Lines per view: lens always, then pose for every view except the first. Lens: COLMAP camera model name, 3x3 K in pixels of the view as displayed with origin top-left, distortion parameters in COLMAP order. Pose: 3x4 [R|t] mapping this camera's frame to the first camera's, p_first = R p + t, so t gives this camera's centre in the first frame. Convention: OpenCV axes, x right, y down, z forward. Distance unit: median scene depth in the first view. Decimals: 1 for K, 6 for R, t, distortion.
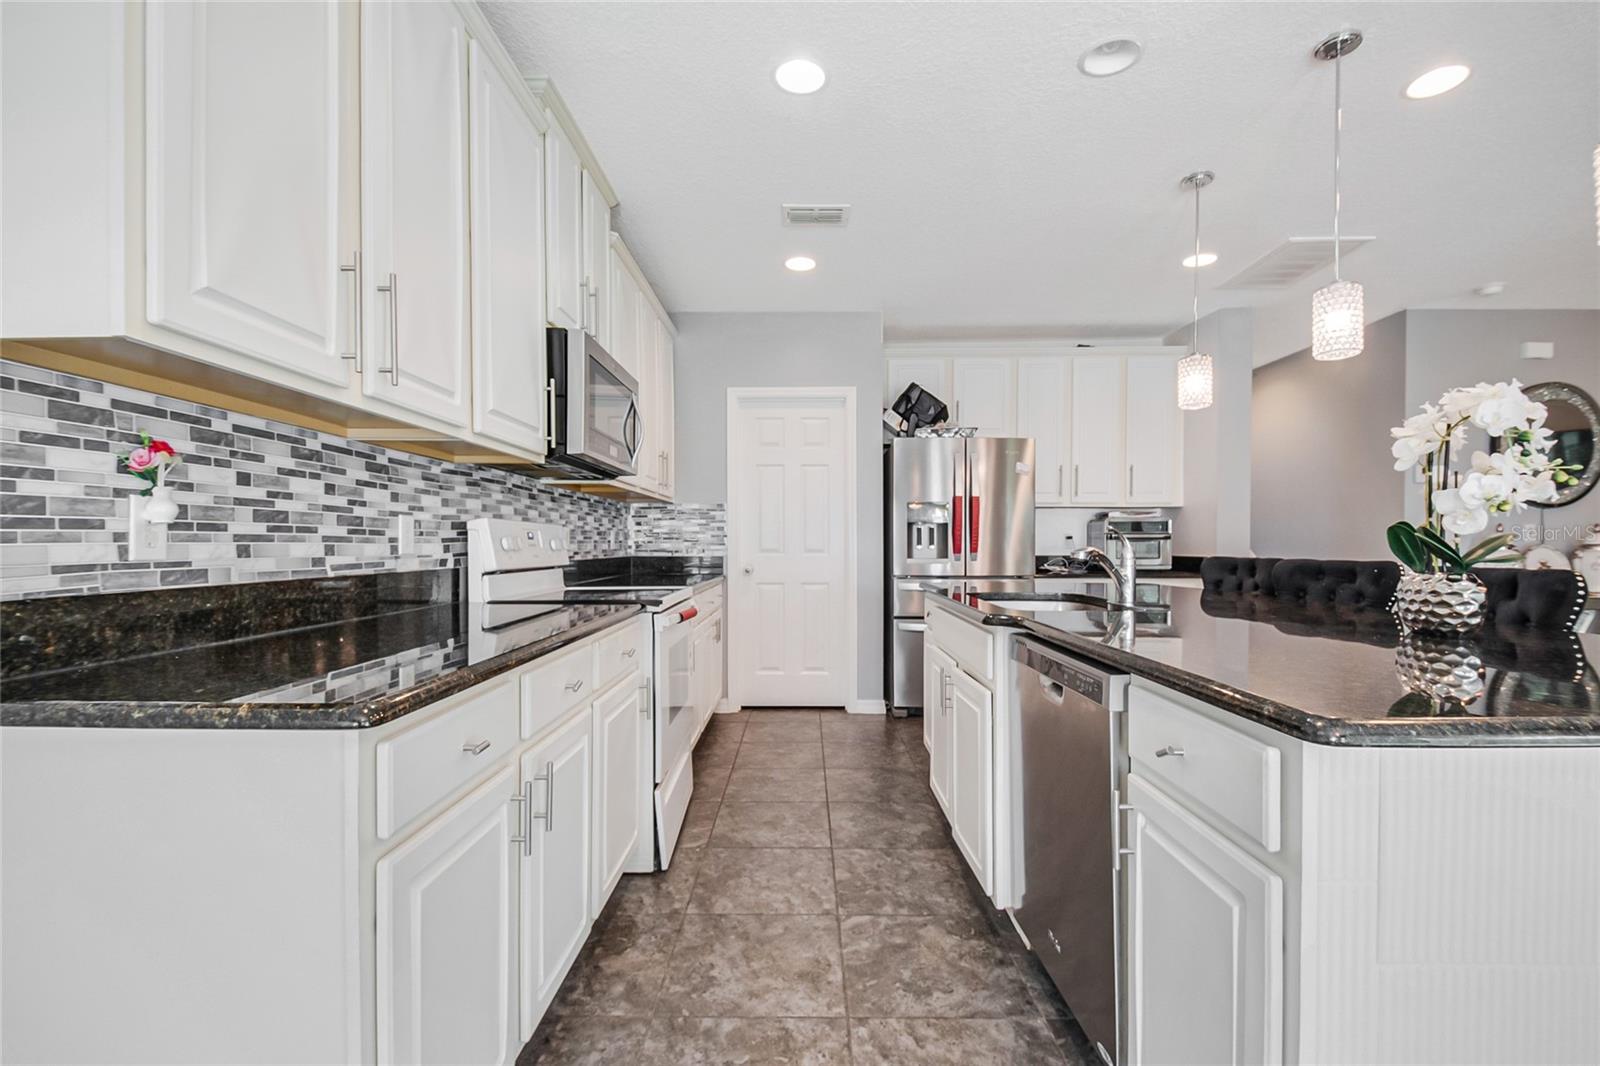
lens RADIAL K [[712.9, 0, 760.8], [0, 712.9, 542.4], [0, 0, 1]] dist [0.003040, -0.002270]
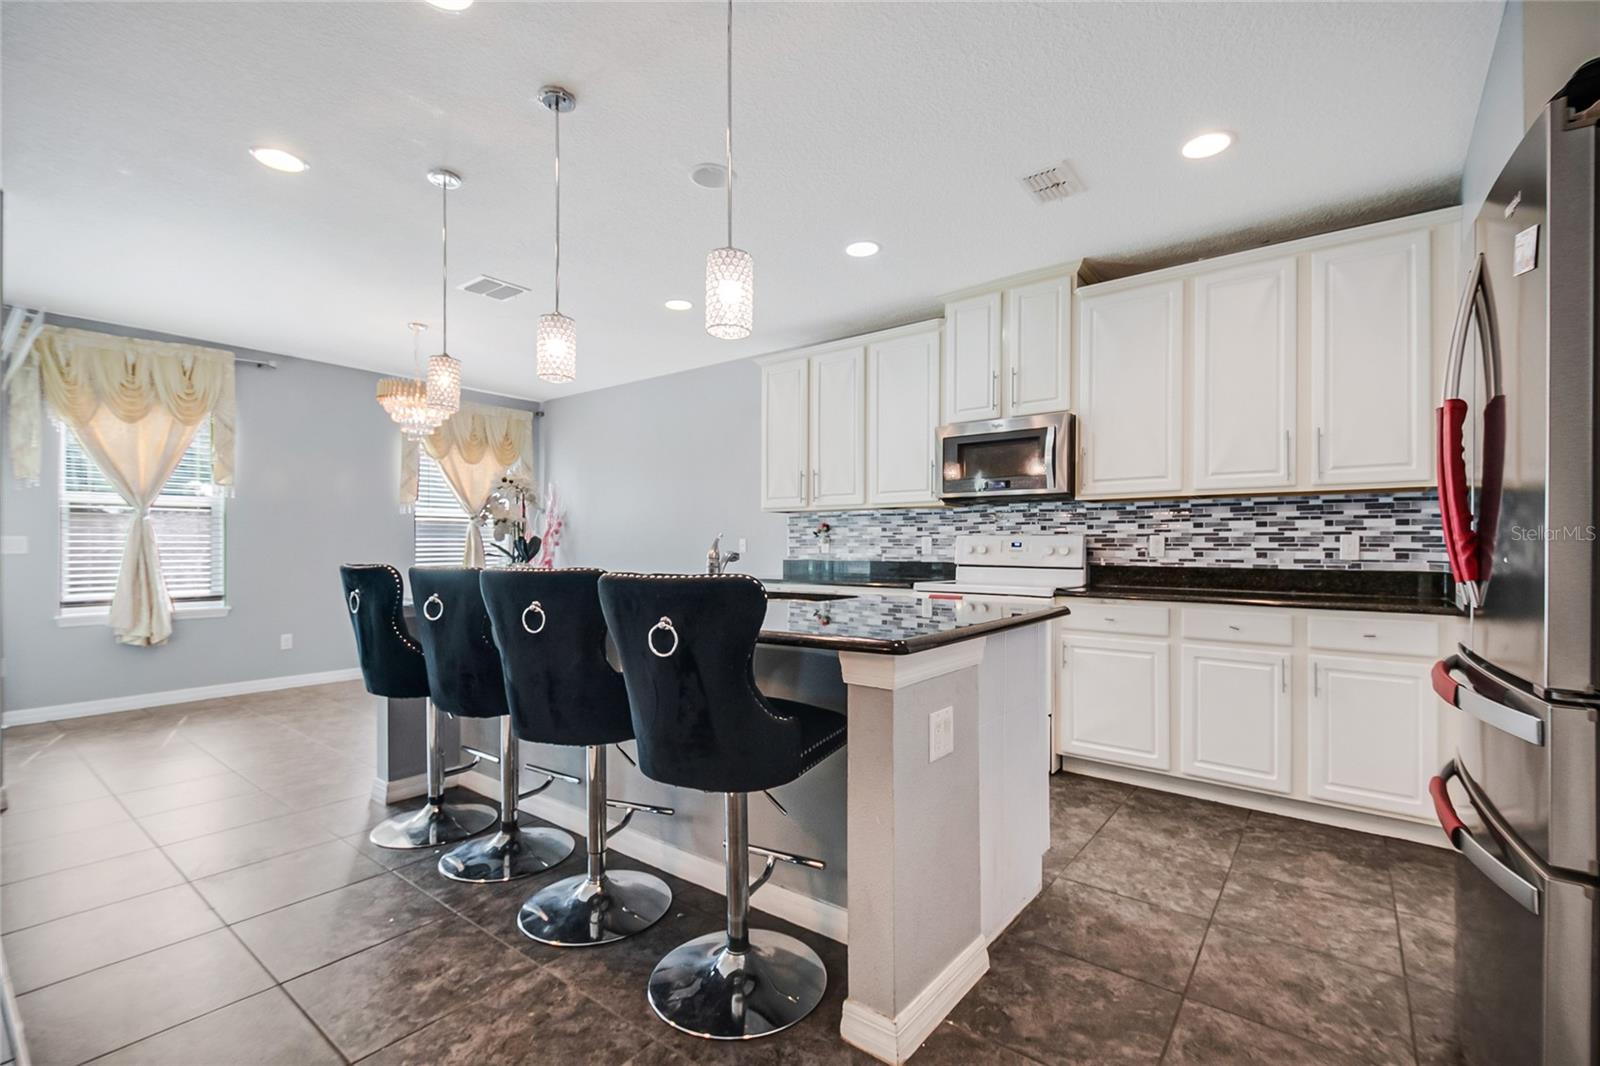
lens RADIAL K [[712.9, 0, 783.7], [0, 712.9, 550.1], [0, 0, 1]] dist [0.003040, -0.002270]
pose [[-0.615890, -0.010224, -0.787766, 0.700105], [-0.010440, 0.999934, -0.004815, 0.008568], [0.787763, 0.005259, -0.615956, 0.919617]]
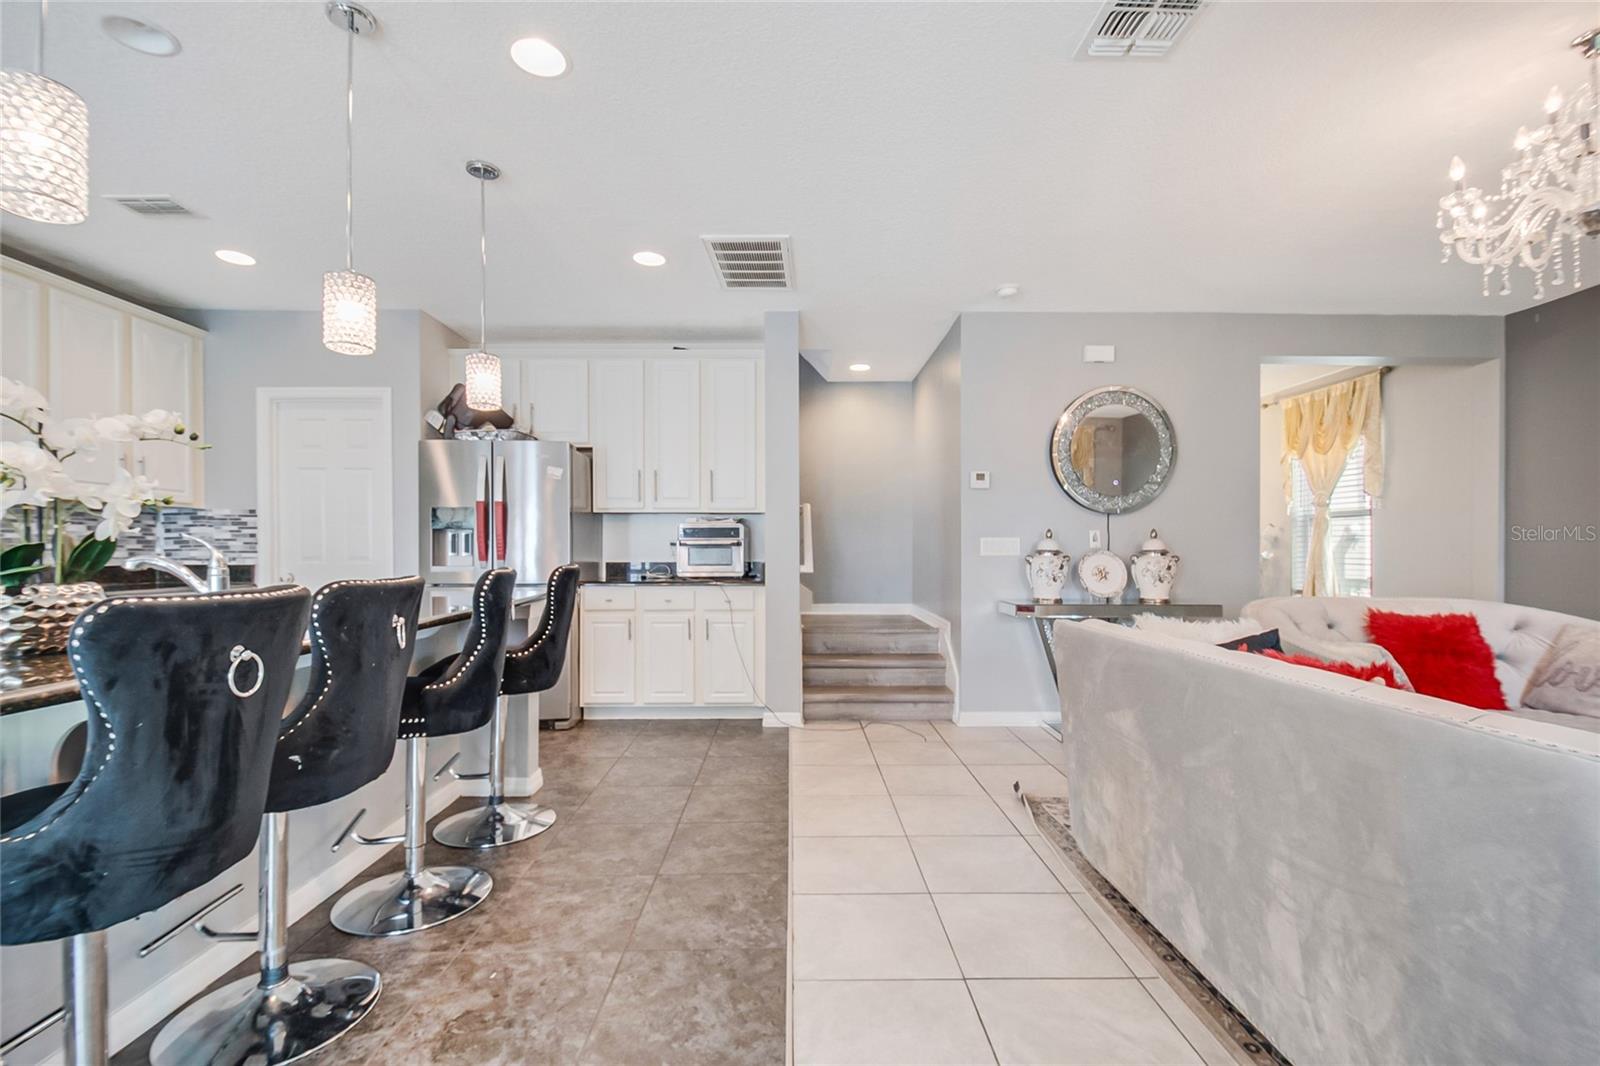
lens RADIAL K [[712.9, 0, 801.3], [0, 712.9, 545.8], [0, 0, 1]] dist [0.003040, -0.002270]
pose [[0.999553, -0.002257, 0.029805, 0.654604], [0.002607, 0.999928, -0.011701, 0.007564], [-0.029777, 0.011773, 0.999487, 0.025728]]
